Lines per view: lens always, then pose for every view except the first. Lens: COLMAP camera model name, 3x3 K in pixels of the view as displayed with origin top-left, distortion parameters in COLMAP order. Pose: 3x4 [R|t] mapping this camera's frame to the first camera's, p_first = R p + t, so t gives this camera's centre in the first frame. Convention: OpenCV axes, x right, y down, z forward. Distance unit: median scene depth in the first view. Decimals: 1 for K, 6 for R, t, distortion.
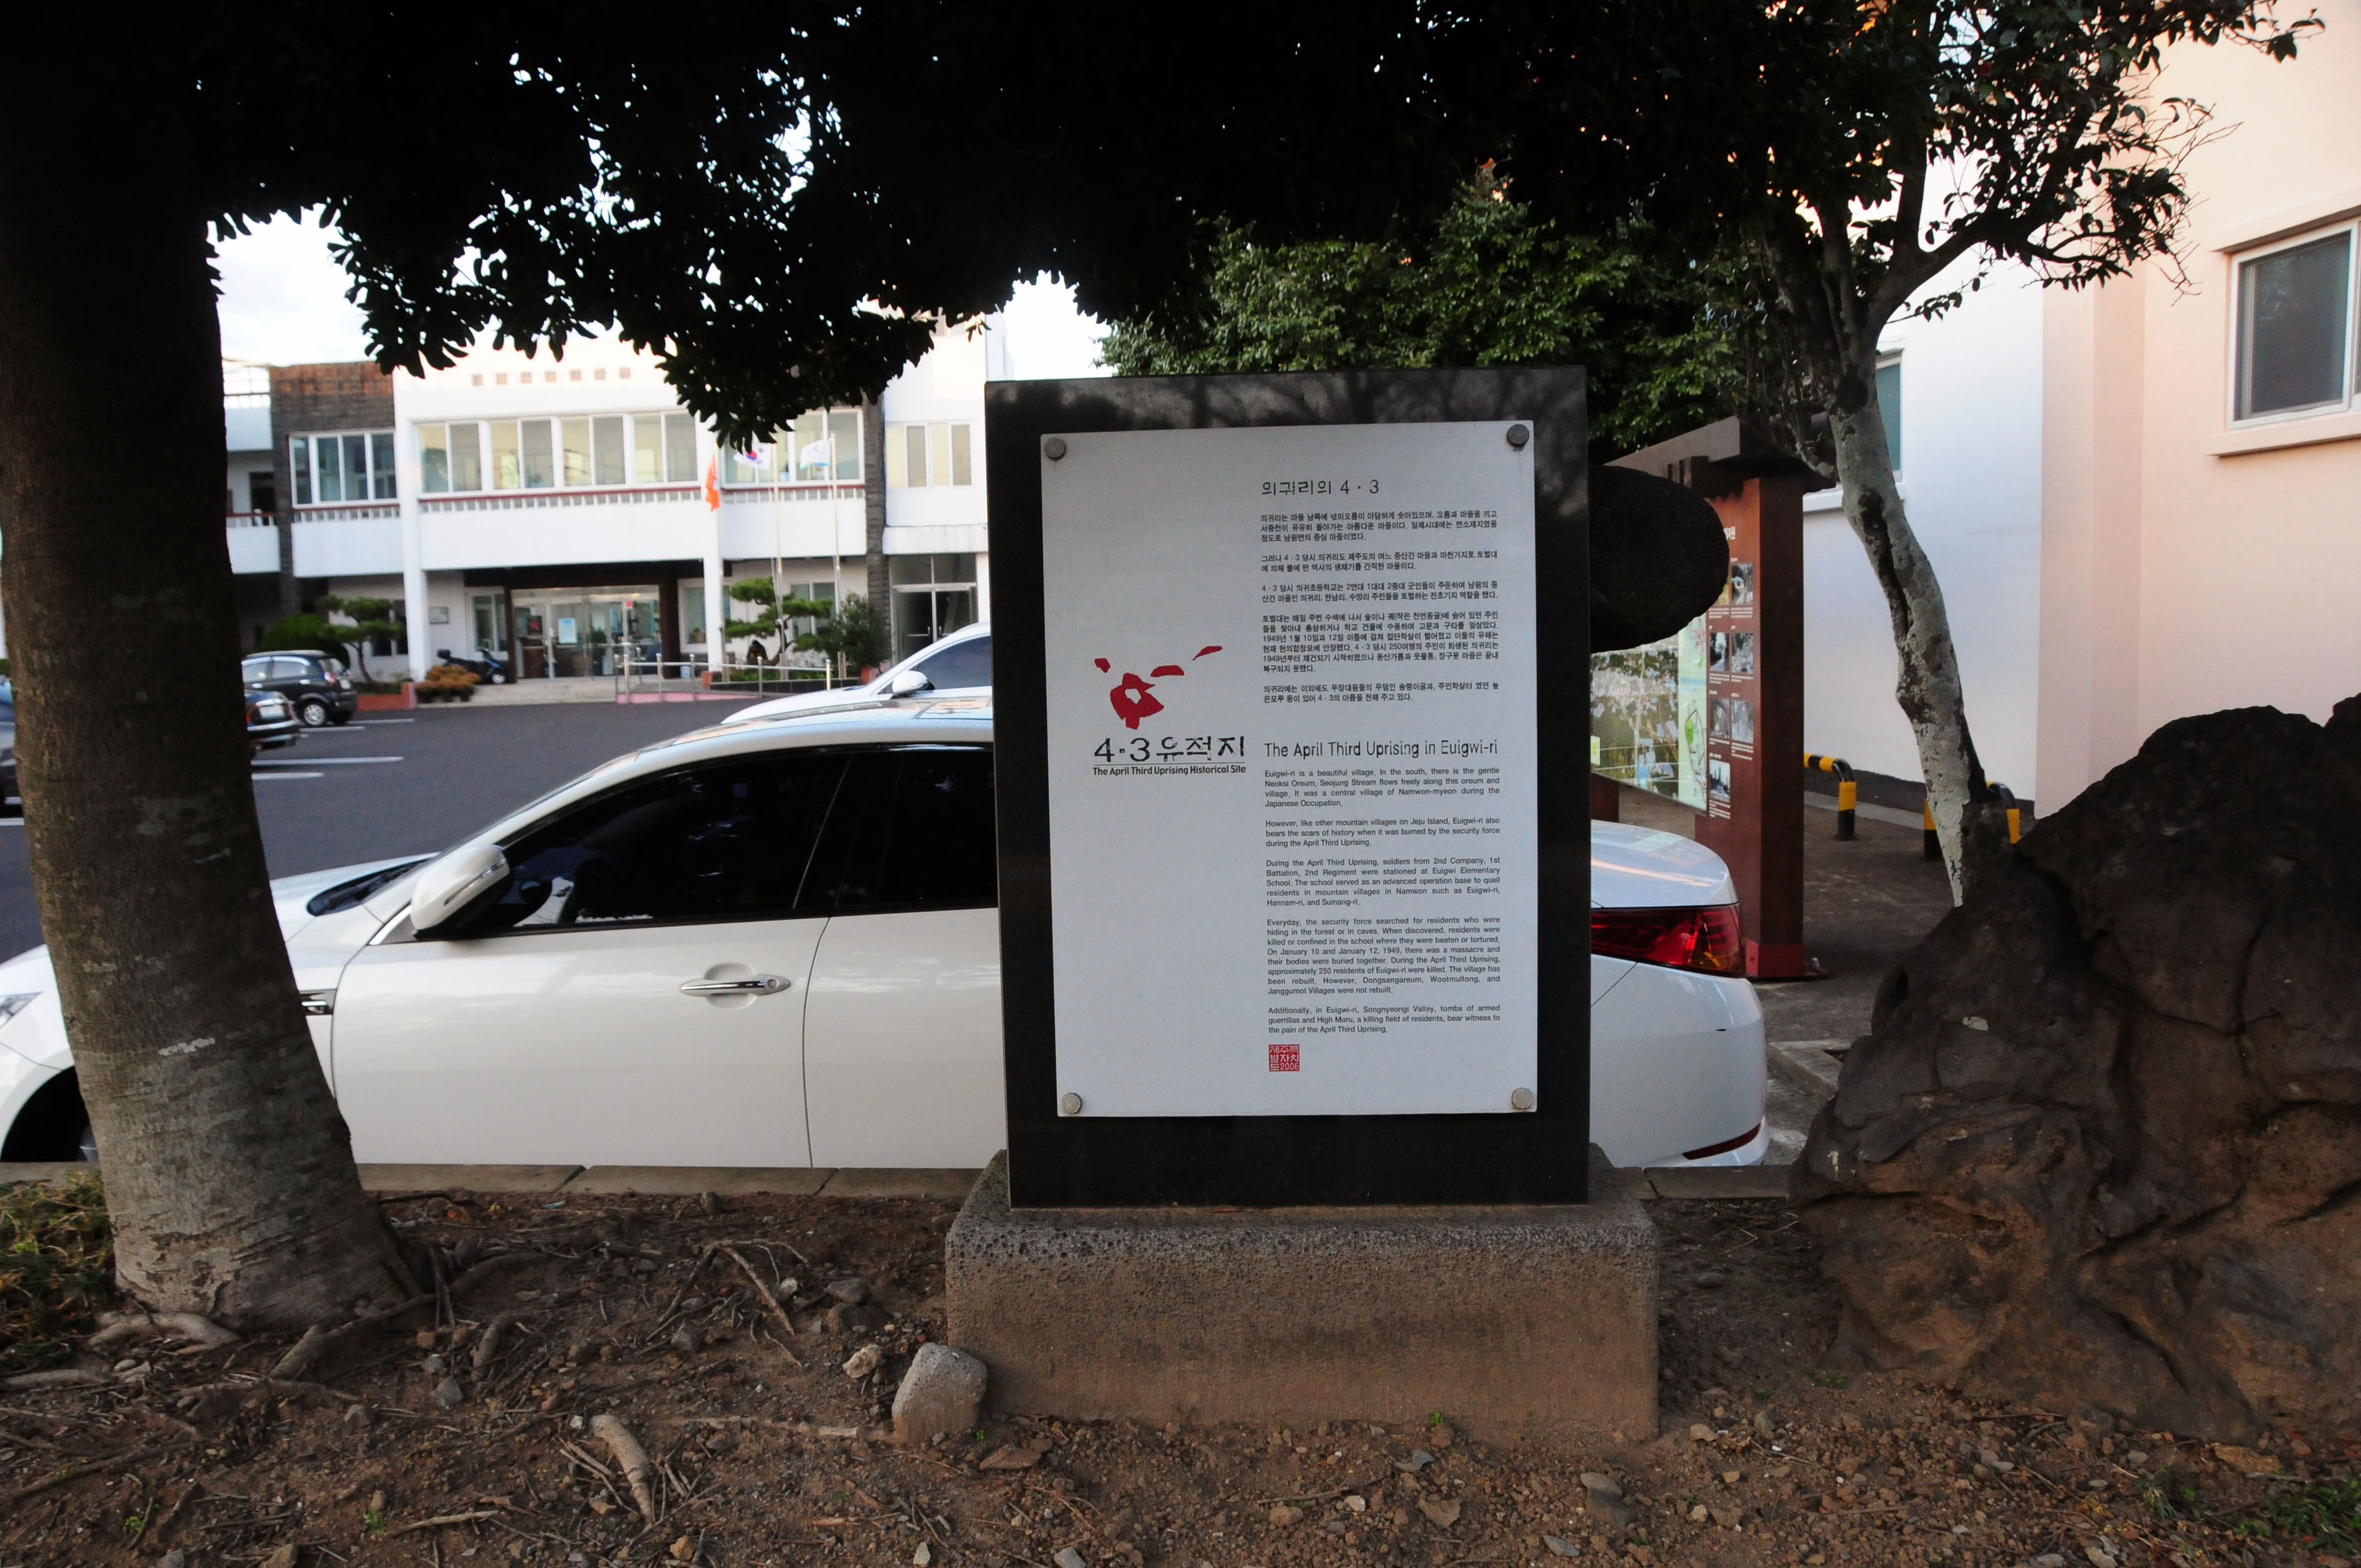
lens RADIAL K [[1836.4, 0, 1164.3], [0, 1836.4, 789.3], [0, 0, 1]] dist [-0.140696, 0.000664]
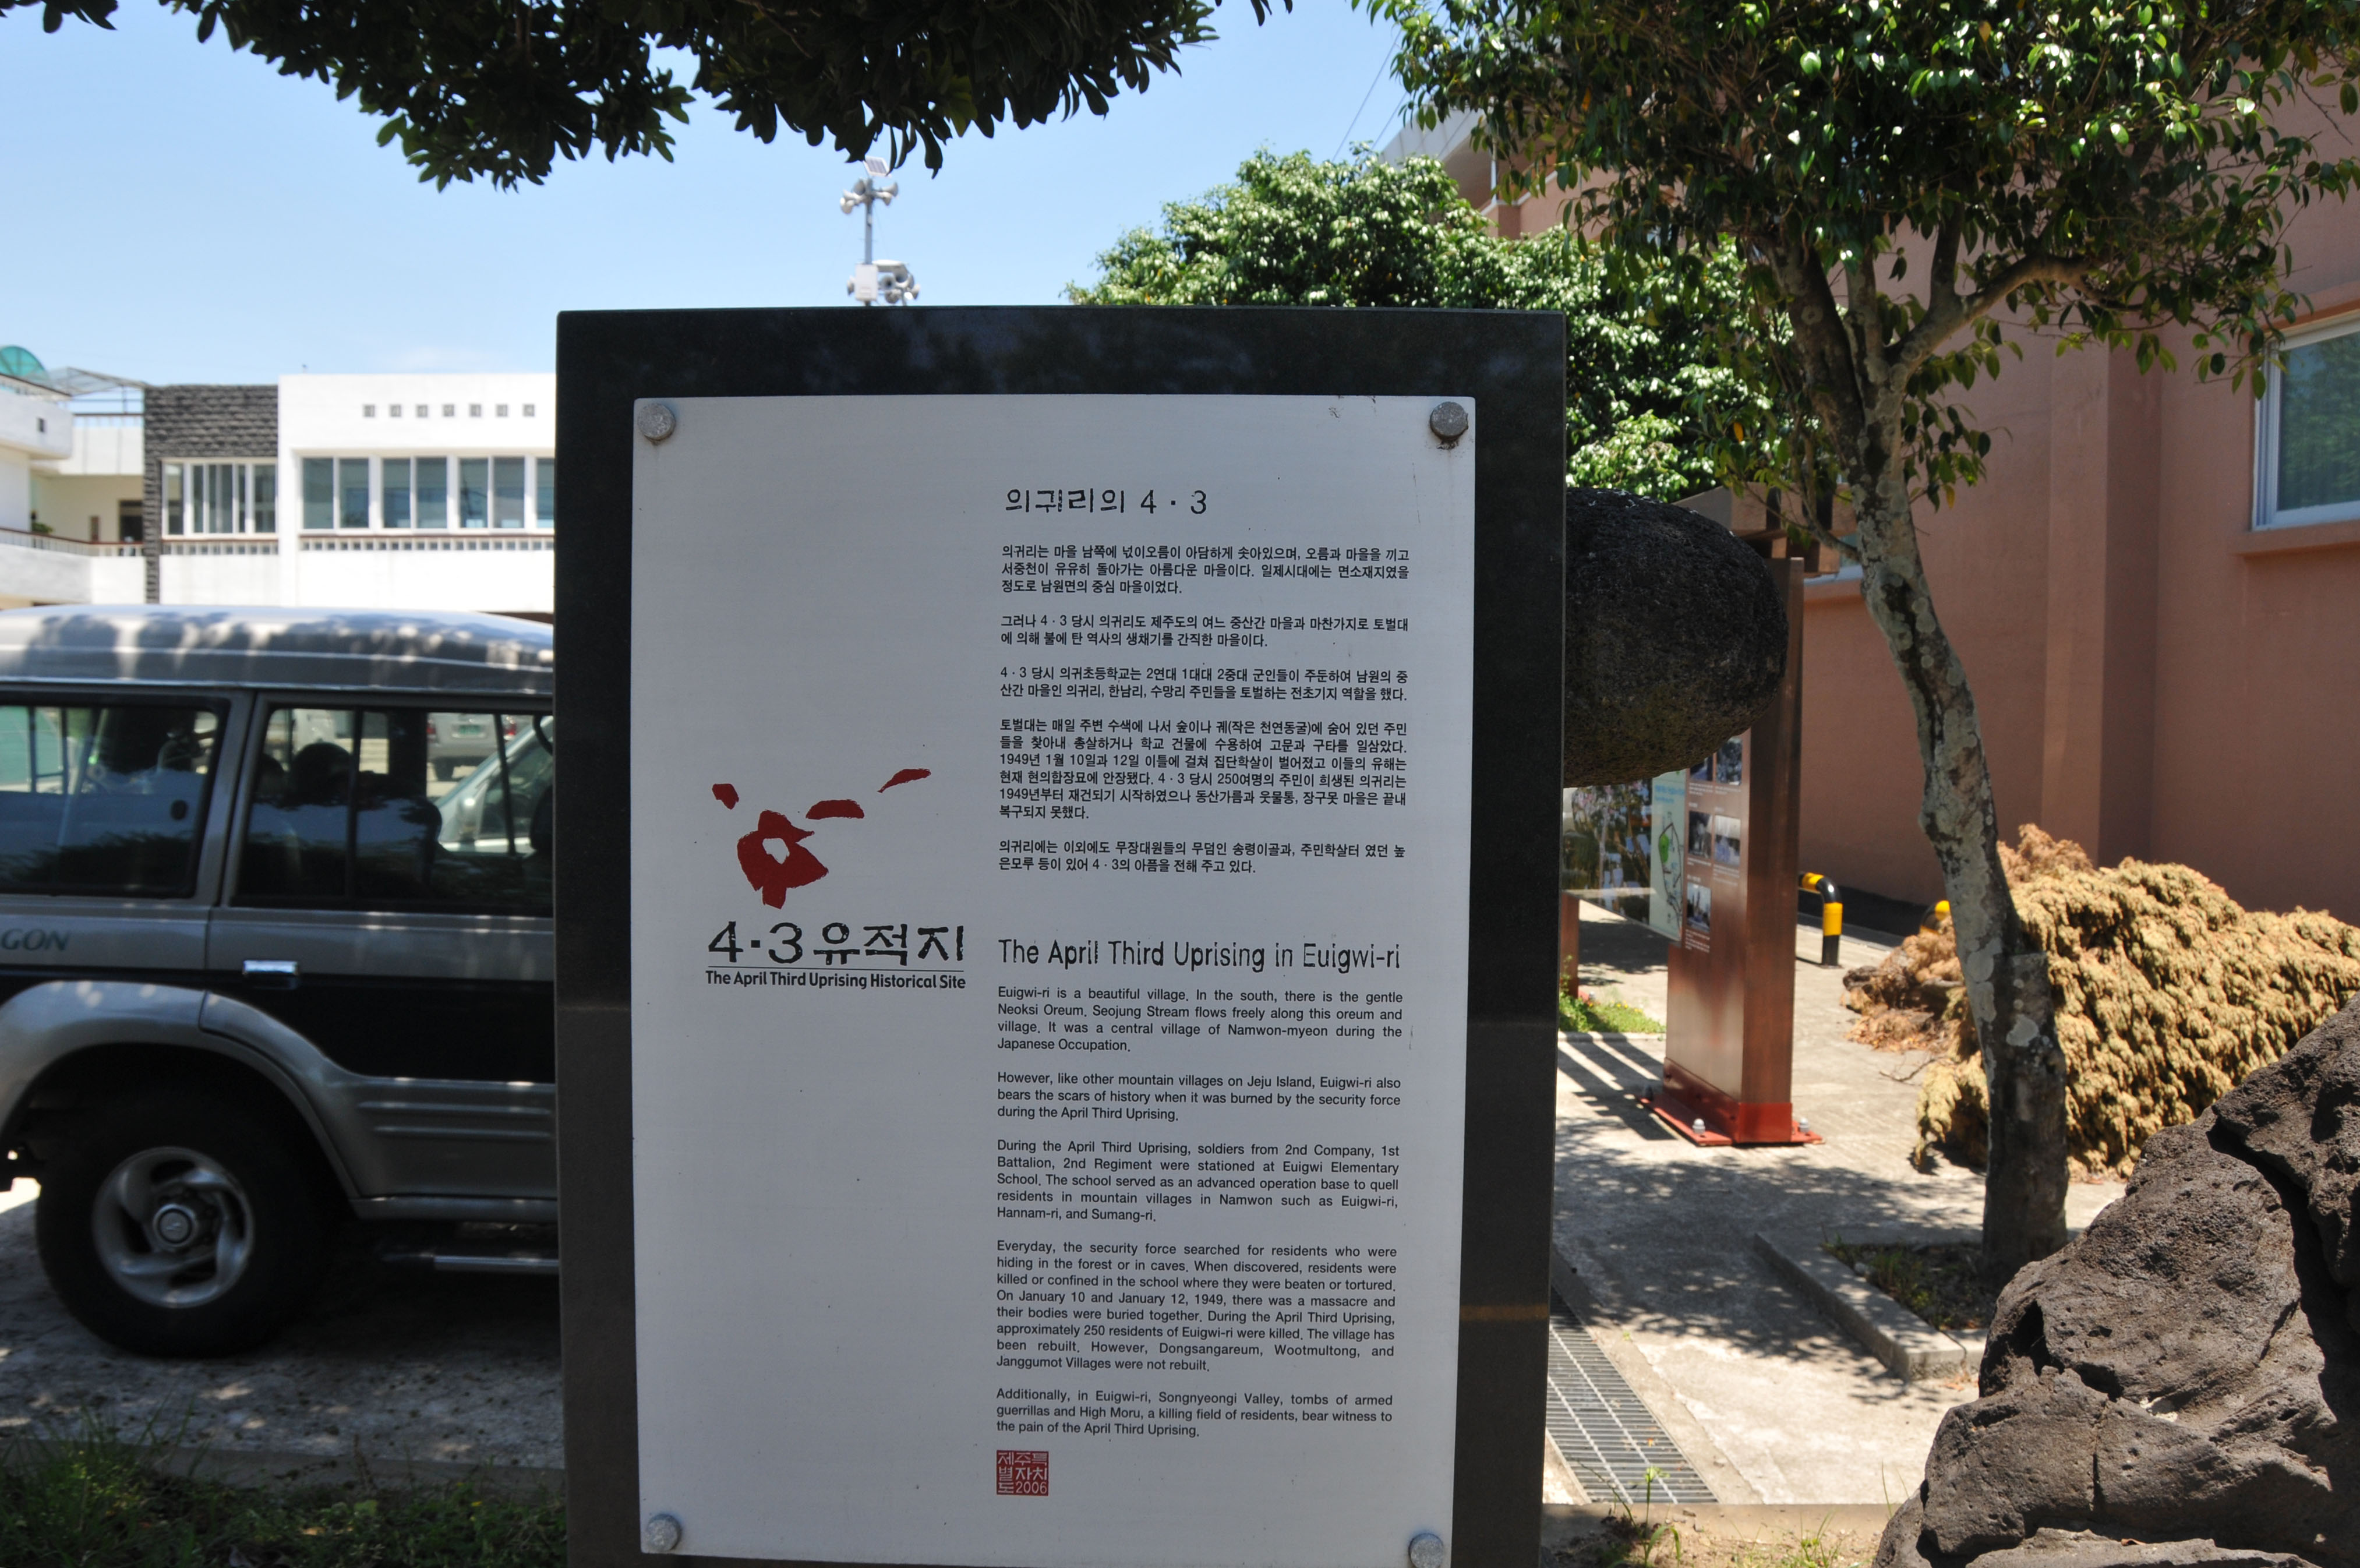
lens RADIAL K [[1835.8, 0, 1188.4], [0, 1835.8, 778.4], [0, 0, 1]] dist [-0.140696, 0.000664]
pose [[0.998842, 0.029976, 0.037635, 0.091086], [-0.028325, 0.998645, -0.043659, -0.052181], [-0.038892, 0.042543, 0.998337, 0.418433]]
